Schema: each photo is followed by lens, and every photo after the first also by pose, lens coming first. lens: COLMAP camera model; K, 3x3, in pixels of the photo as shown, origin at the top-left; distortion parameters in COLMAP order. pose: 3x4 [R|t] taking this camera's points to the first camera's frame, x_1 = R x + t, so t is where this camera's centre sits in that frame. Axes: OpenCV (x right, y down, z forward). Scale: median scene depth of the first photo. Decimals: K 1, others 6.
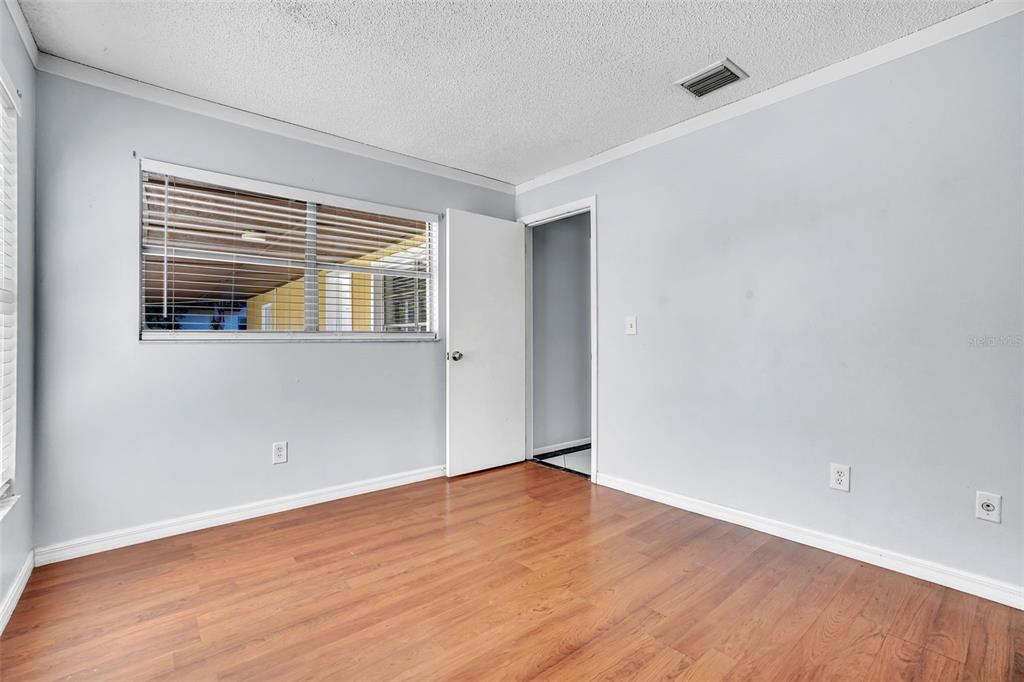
lens RADIAL K [[450.8, 0, 512.0], [0, 450.8, 341.0], [0, 0, 1]] dist [-0.000137, 0.000315]
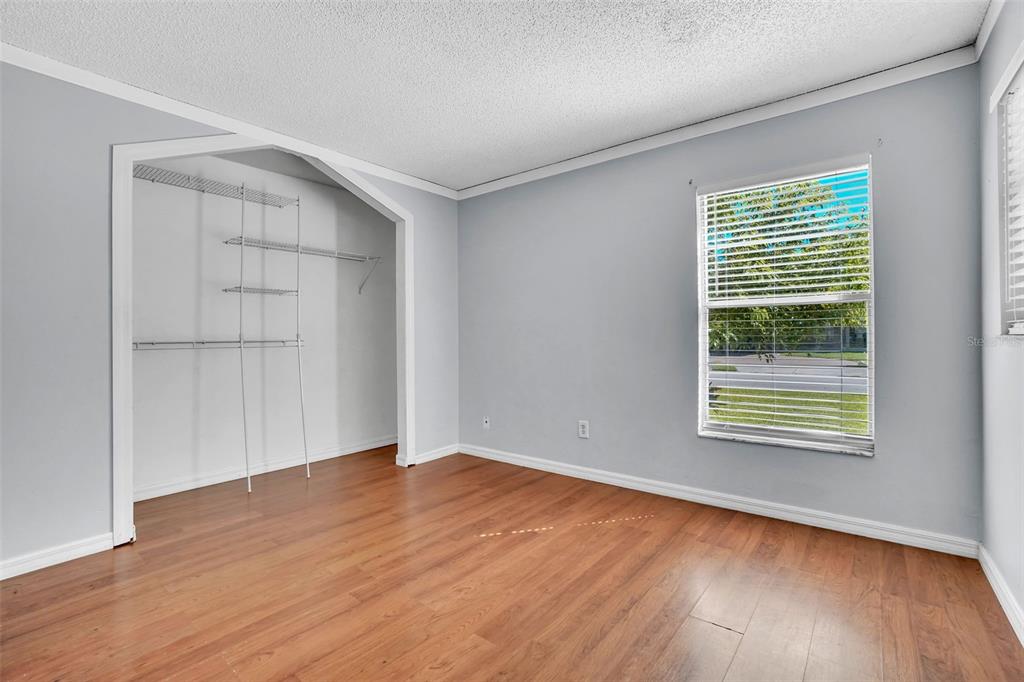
lens RADIAL K [[460.9, 0, 512.0], [0, 460.9, 341.0], [0, 0, 1]] dist [-0.032743, 0.000572]
pose [[-0.981963, 0.017736, -0.188238, 0.124291], [0.016754, 0.999836, 0.006808, -0.004492], [0.188328, 0.003531, -0.982100, 1.795856]]
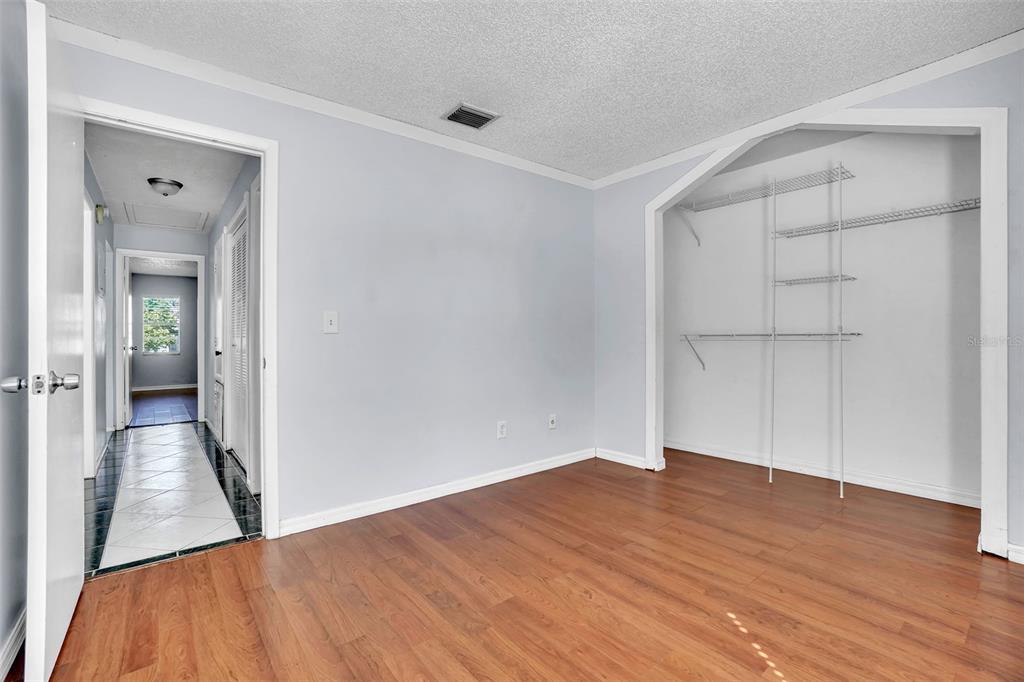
lens RADIAL K [[460.9, 0, 512.0], [0, 460.9, 341.0], [0, 0, 1]] dist [-0.032743, 0.000572]
pose [[0.025947, -0.001406, 0.999662, -0.850683], [0.005633, 0.999983, 0.001260, 0.006707], [-0.999647, 0.005599, 0.025954, 0.983109]]
